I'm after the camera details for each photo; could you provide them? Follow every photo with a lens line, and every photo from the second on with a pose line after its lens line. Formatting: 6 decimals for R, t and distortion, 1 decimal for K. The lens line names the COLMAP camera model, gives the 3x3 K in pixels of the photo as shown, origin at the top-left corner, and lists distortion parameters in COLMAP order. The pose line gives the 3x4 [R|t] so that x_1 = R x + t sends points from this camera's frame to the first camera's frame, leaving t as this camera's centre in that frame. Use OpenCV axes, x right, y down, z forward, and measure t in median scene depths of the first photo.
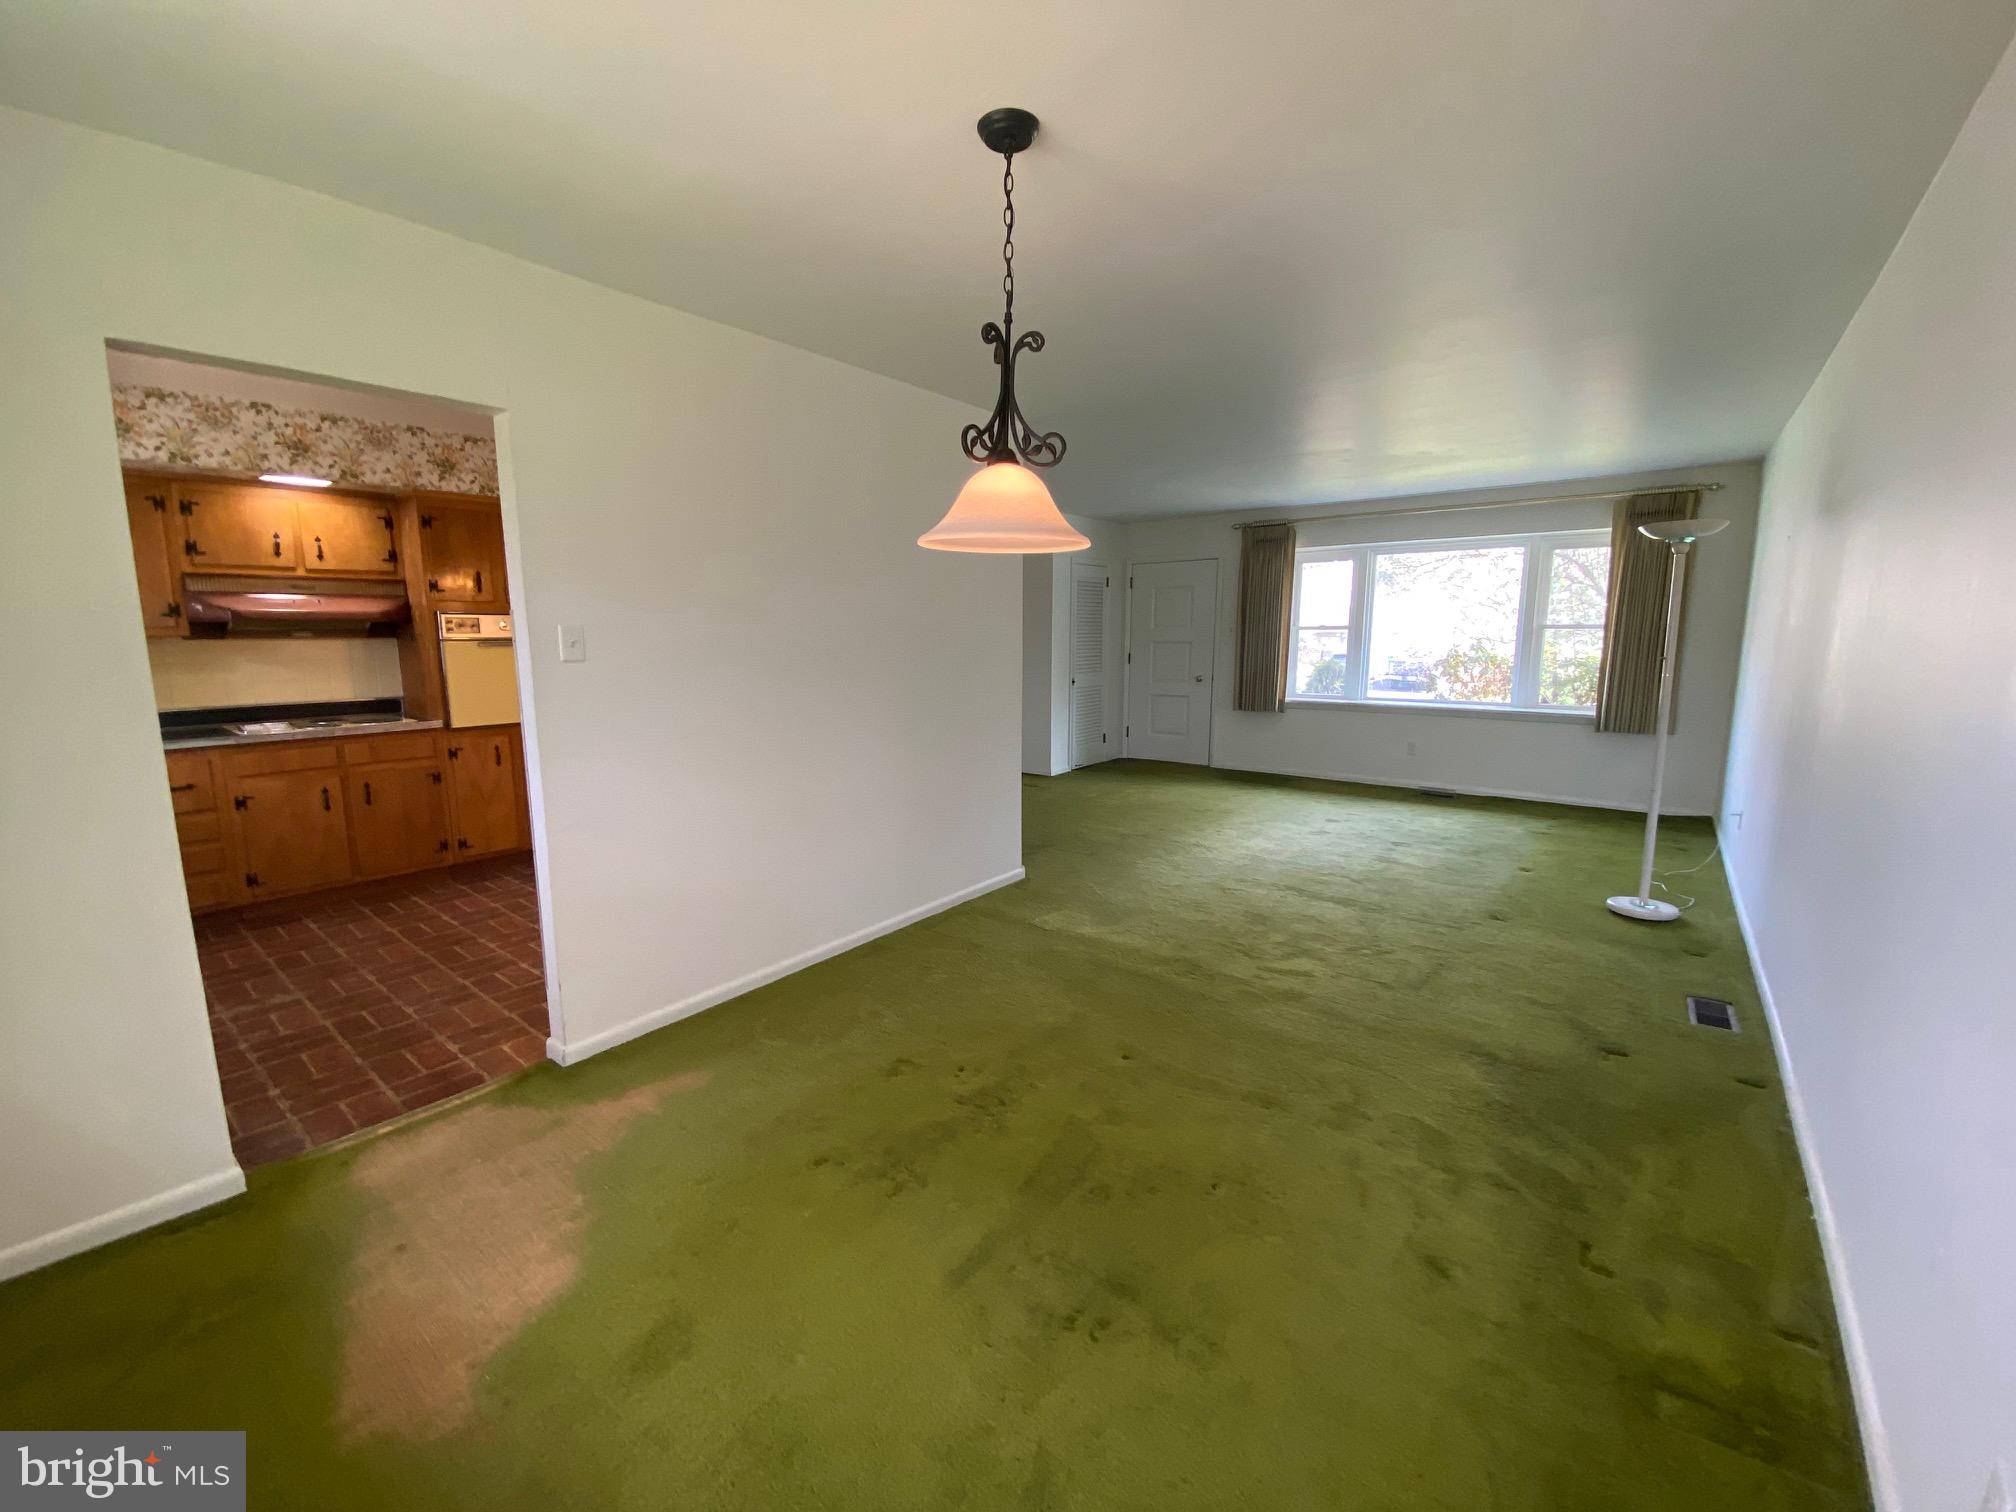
lens RADIAL K [[820.0, 0, 991.5], [0, 820.0, 762.4], [0, 0, 1]] dist [0.034398, -0.027492]
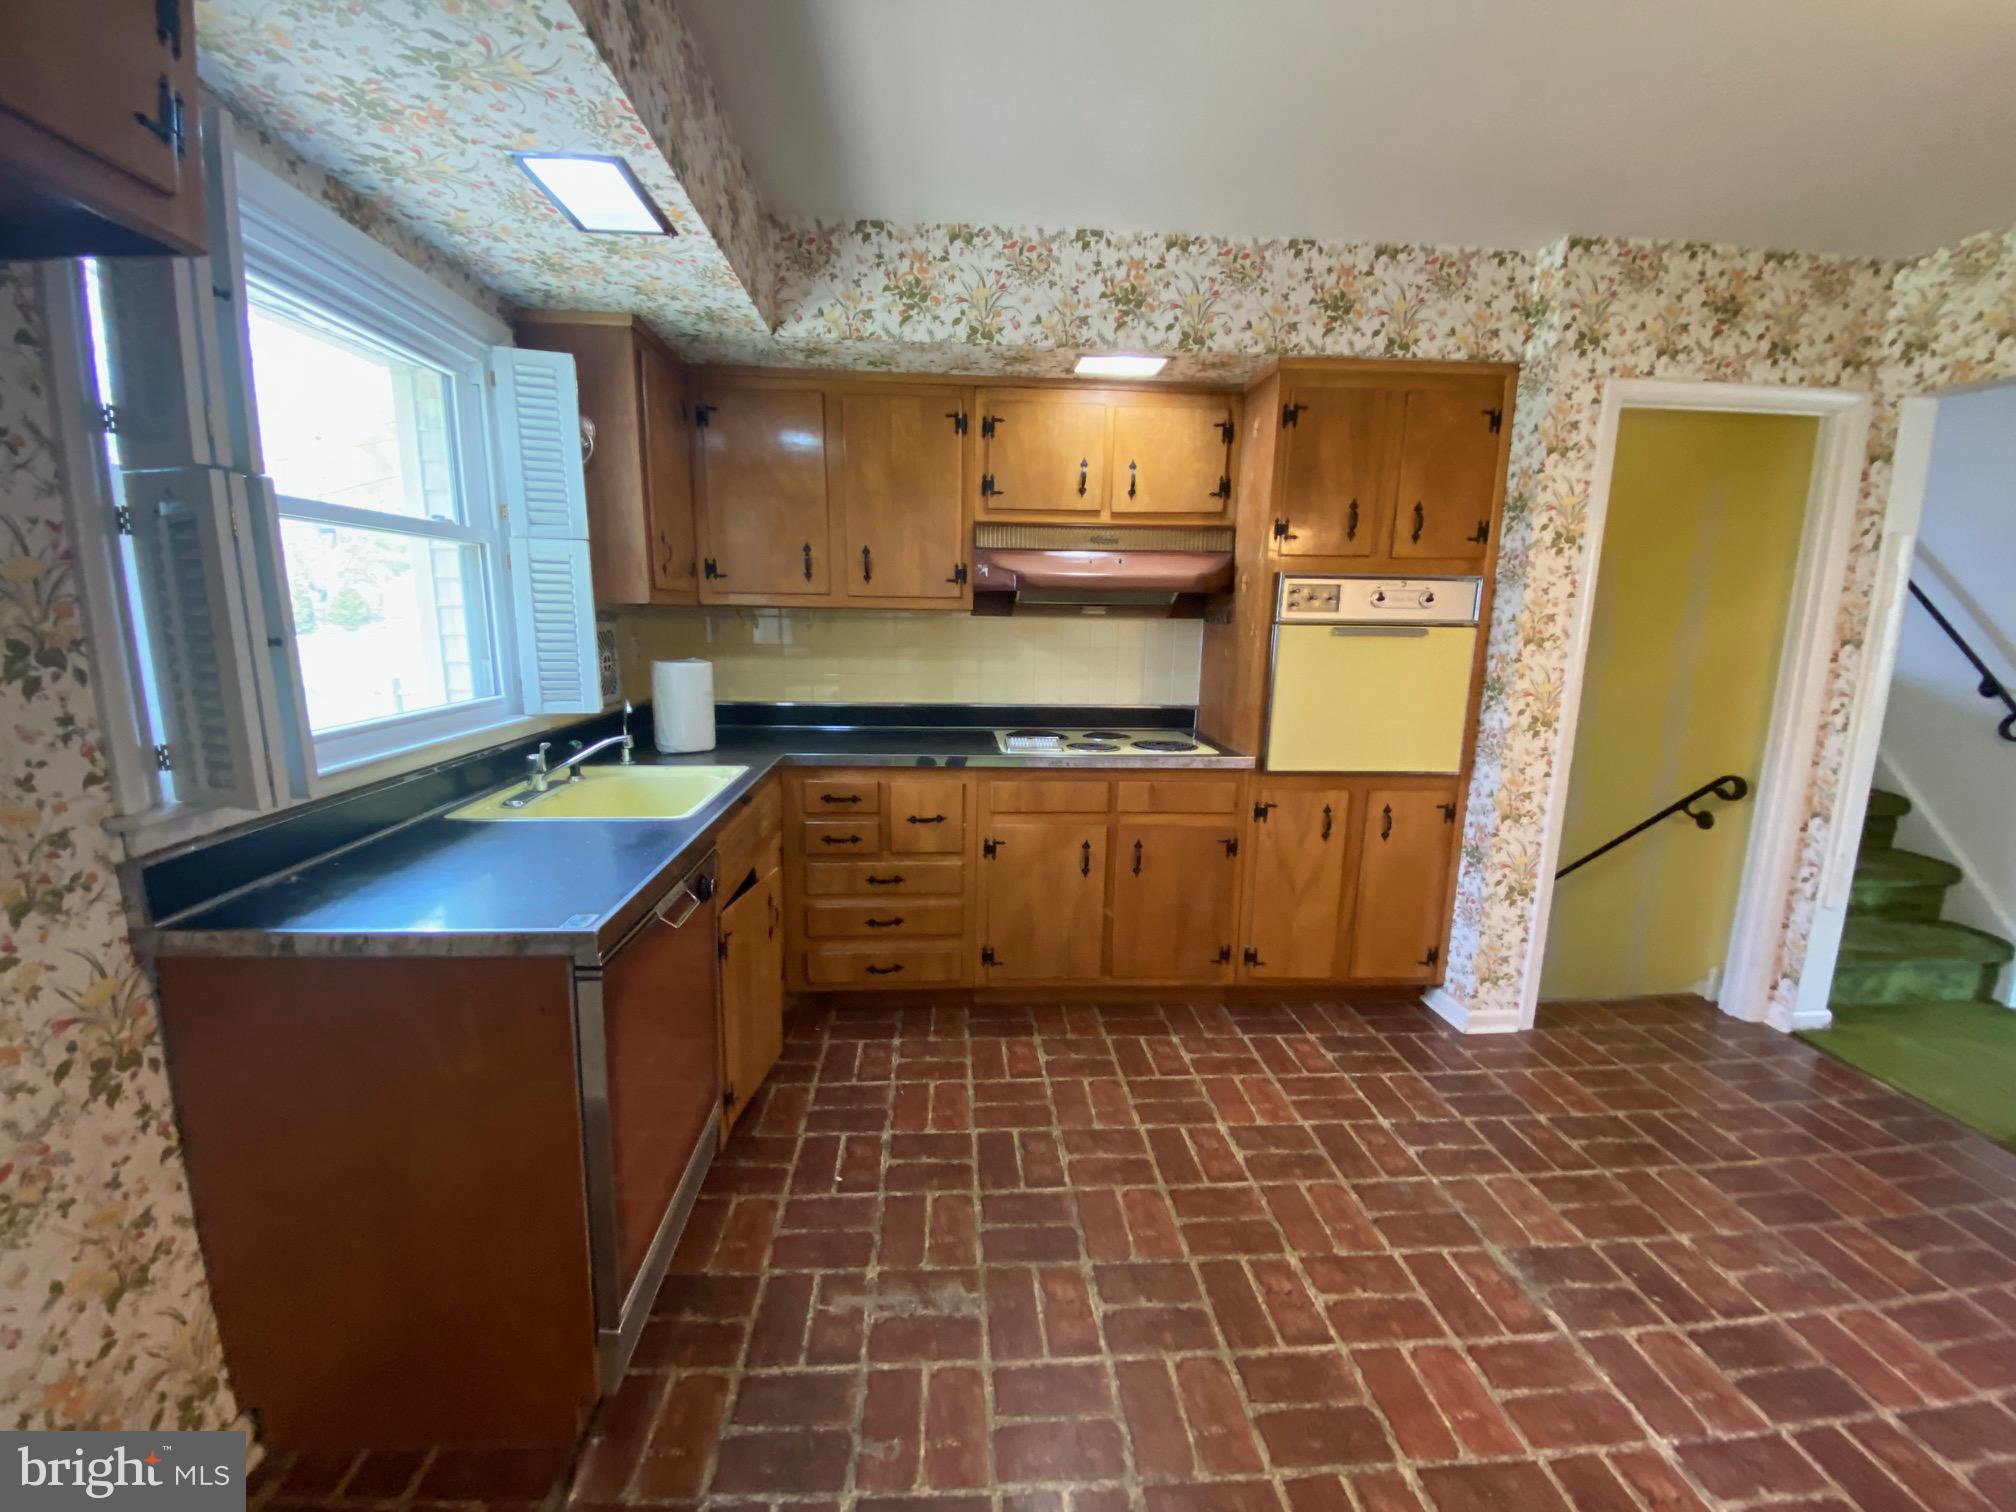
lens RADIAL K [[820.0, 0, 991.5], [0, 820.0, 762.4], [0, 0, 1]] dist [0.034398, -0.027492]
pose [[0.678991, 0.142074, -0.720268, -0.386957], [-0.131889, 0.988740, 0.070699, -0.067969], [0.722203, 0.046992, 0.690083, 0.481329]]
